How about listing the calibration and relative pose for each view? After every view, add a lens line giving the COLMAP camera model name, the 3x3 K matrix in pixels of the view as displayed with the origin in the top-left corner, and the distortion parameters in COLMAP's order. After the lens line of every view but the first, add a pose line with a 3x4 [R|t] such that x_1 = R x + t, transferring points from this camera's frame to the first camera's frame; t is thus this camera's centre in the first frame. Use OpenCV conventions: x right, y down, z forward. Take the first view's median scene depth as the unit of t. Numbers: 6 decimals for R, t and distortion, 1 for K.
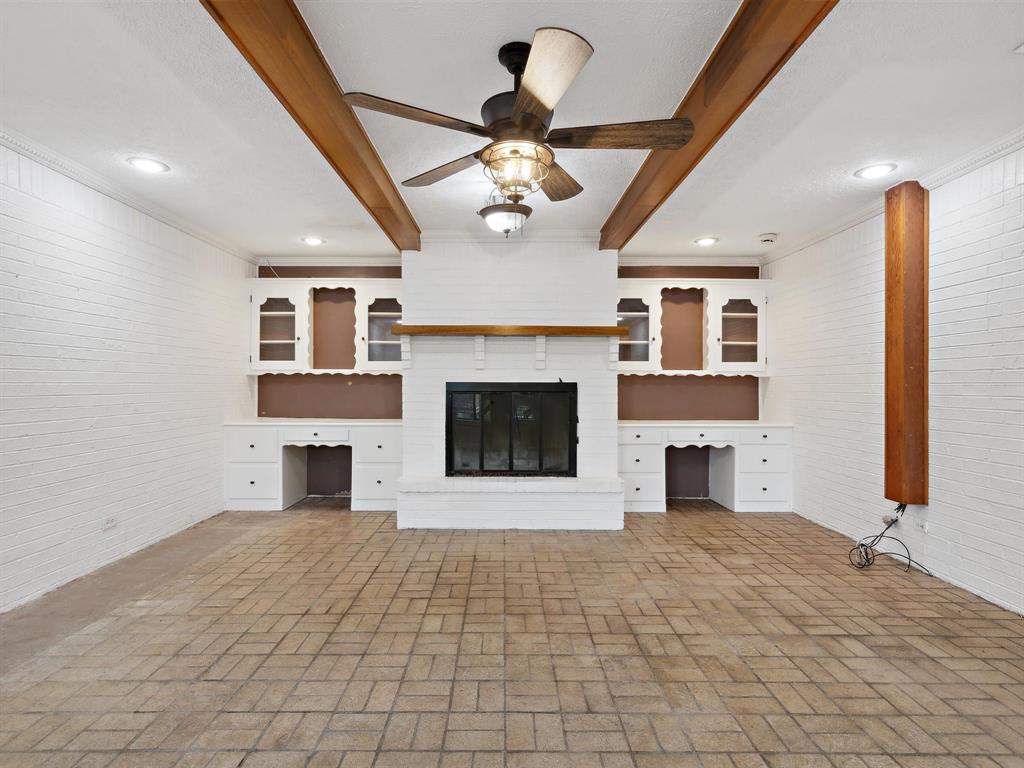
lens RADIAL K [[558.6, 0, 512.0], [0, 558.6, 384.0], [0, 0, 1]] dist [-0.001568, -0.000257]
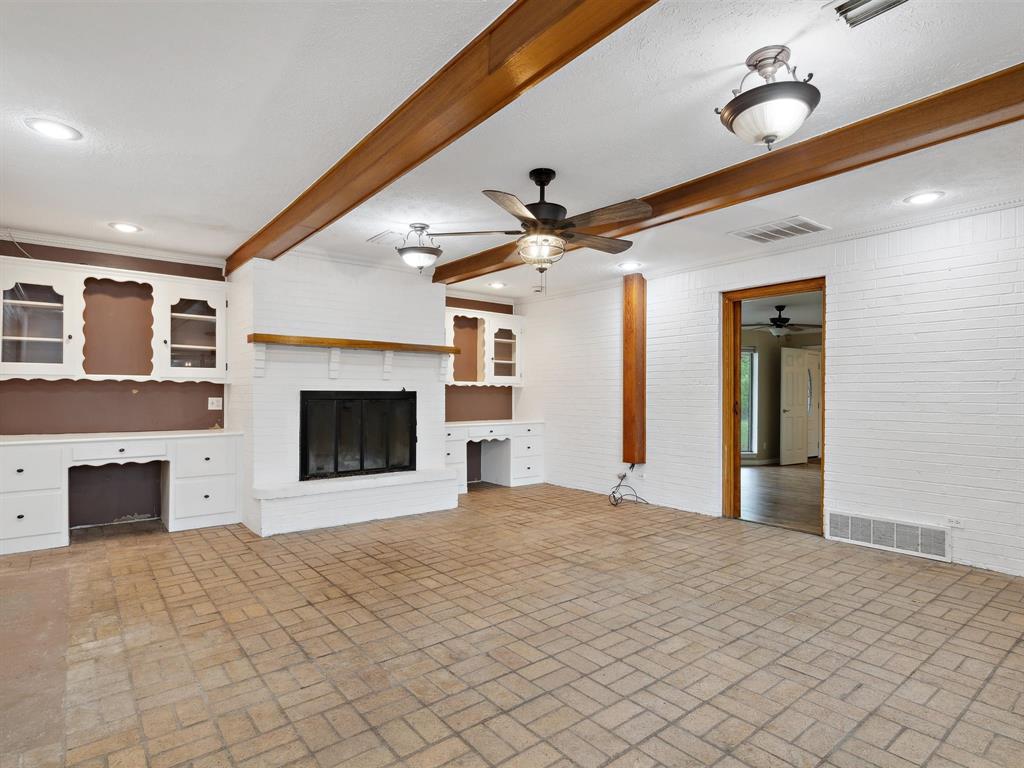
lens RADIAL K [[558.6, 0, 512.0], [0, 558.6, 384.0], [0, 0, 1]] dist [-0.001568, -0.000257]
pose [[0.779046, 0.009919, 0.626888, -0.474041], [-0.000984, 0.999893, -0.014599, -0.000590], [-0.626966, 0.010756, 0.778972, -0.060283]]
